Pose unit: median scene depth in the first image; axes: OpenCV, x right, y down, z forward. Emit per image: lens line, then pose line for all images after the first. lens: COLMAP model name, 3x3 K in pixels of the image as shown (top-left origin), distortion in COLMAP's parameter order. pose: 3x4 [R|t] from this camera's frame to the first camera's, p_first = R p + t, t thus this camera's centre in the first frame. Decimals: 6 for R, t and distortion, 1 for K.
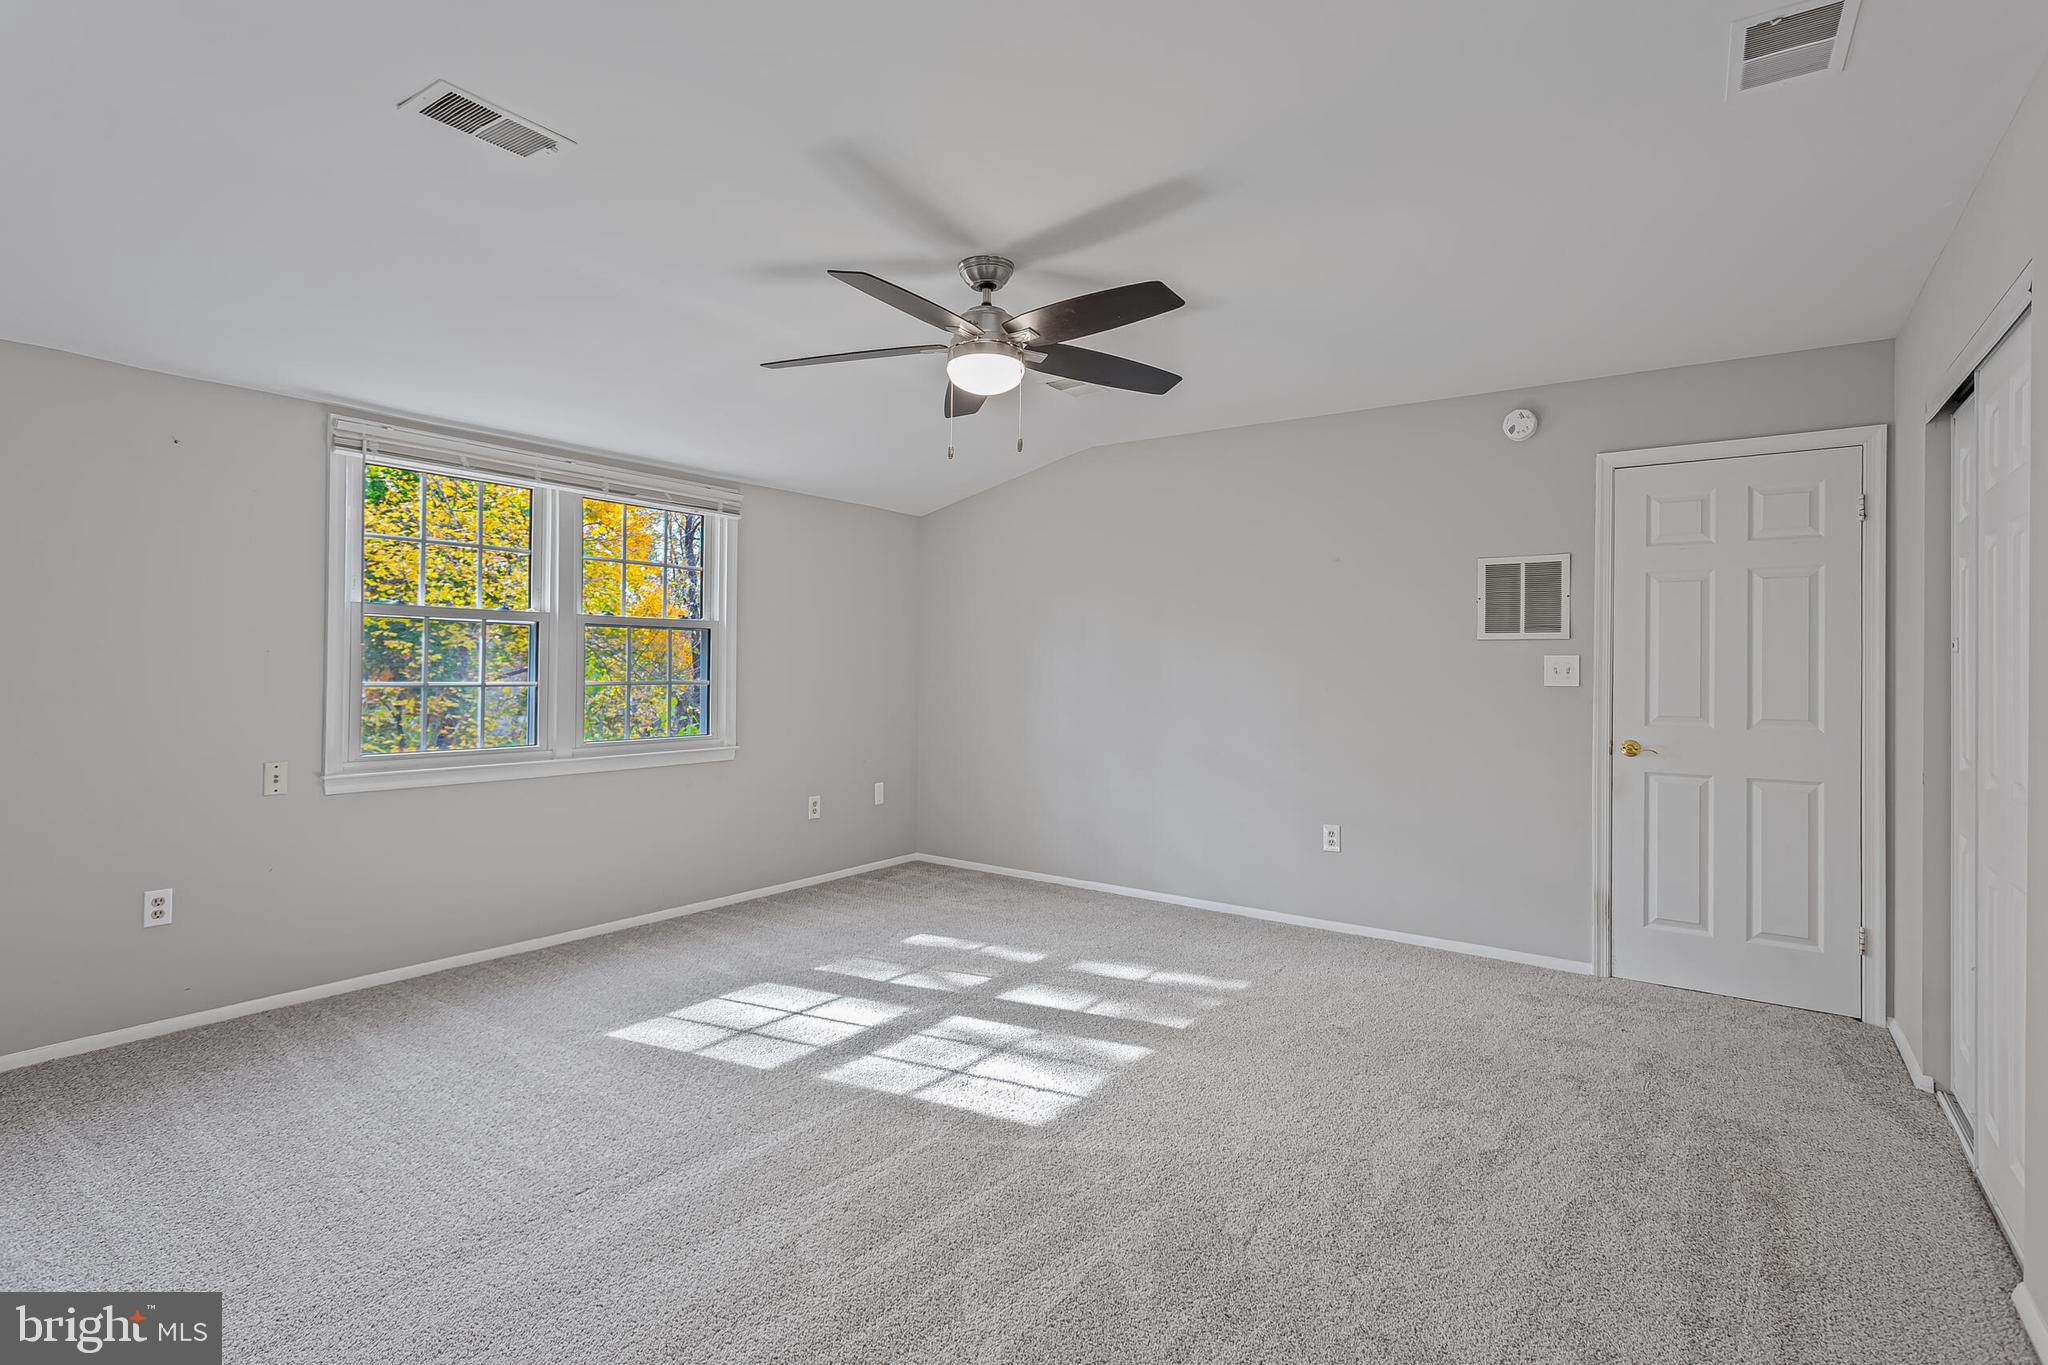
lens RADIAL K [[973.1, 0, 1021.9], [0, 973.1, 644.7], [0, 0, 1]] dist [-0.000520, 0.000039]
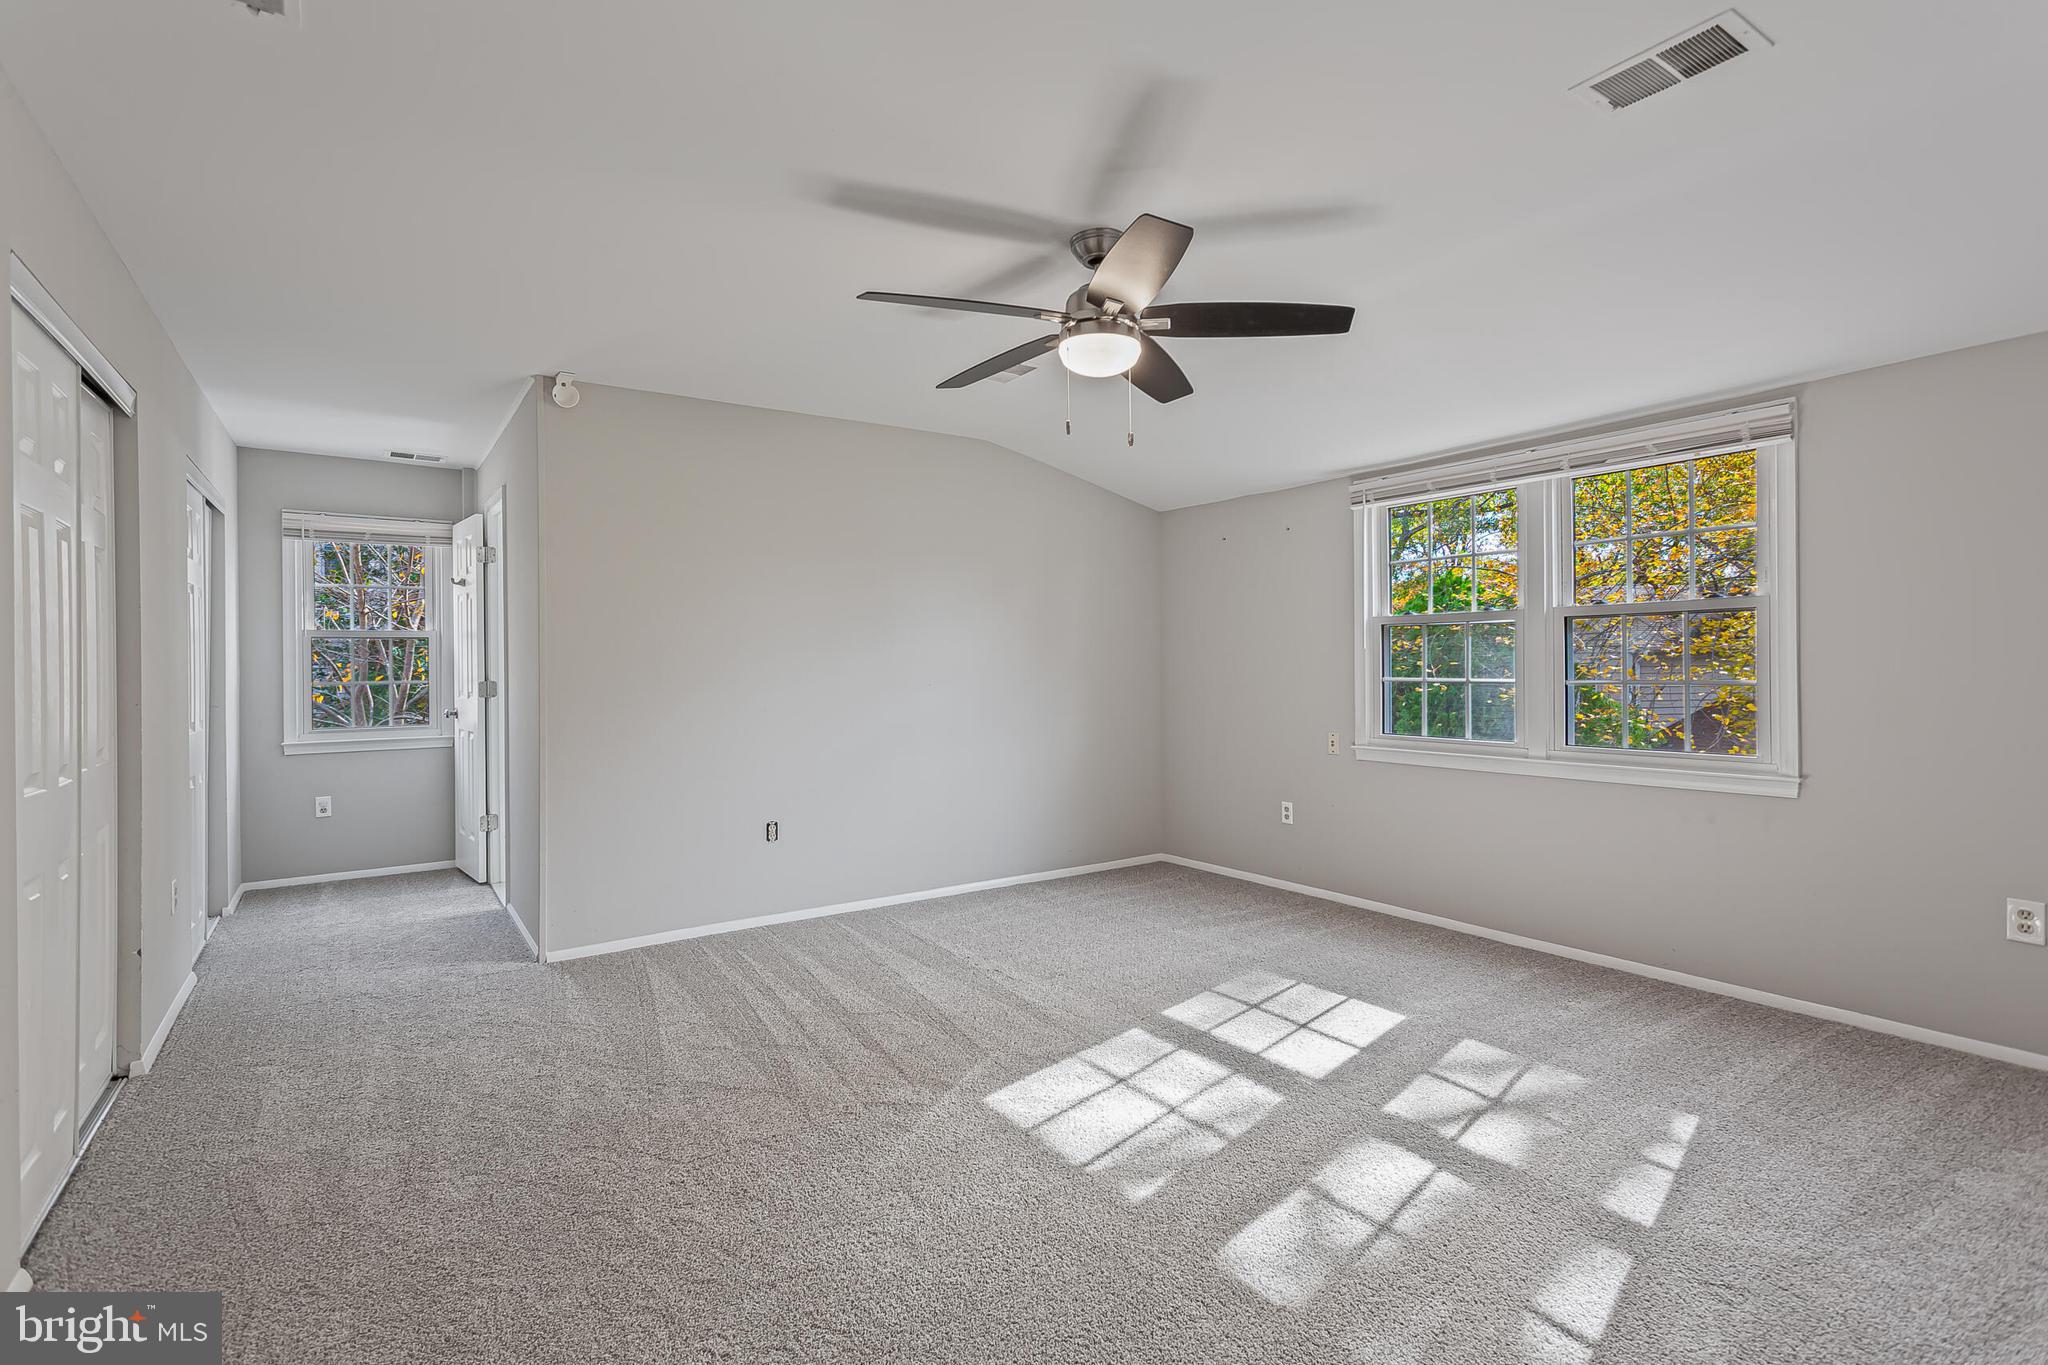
lens RADIAL K [[964.6, 0, 1032.3], [0, 964.6, 661.8], [0, 0, 1]] dist [0.002050, 0.002079]
pose [[-0.326930, -0.006759, -0.945024, 0.711461], [0.030970, 0.999361, -0.017861, 0.026335], [0.944541, -0.035106, -0.326512, 1.004287]]
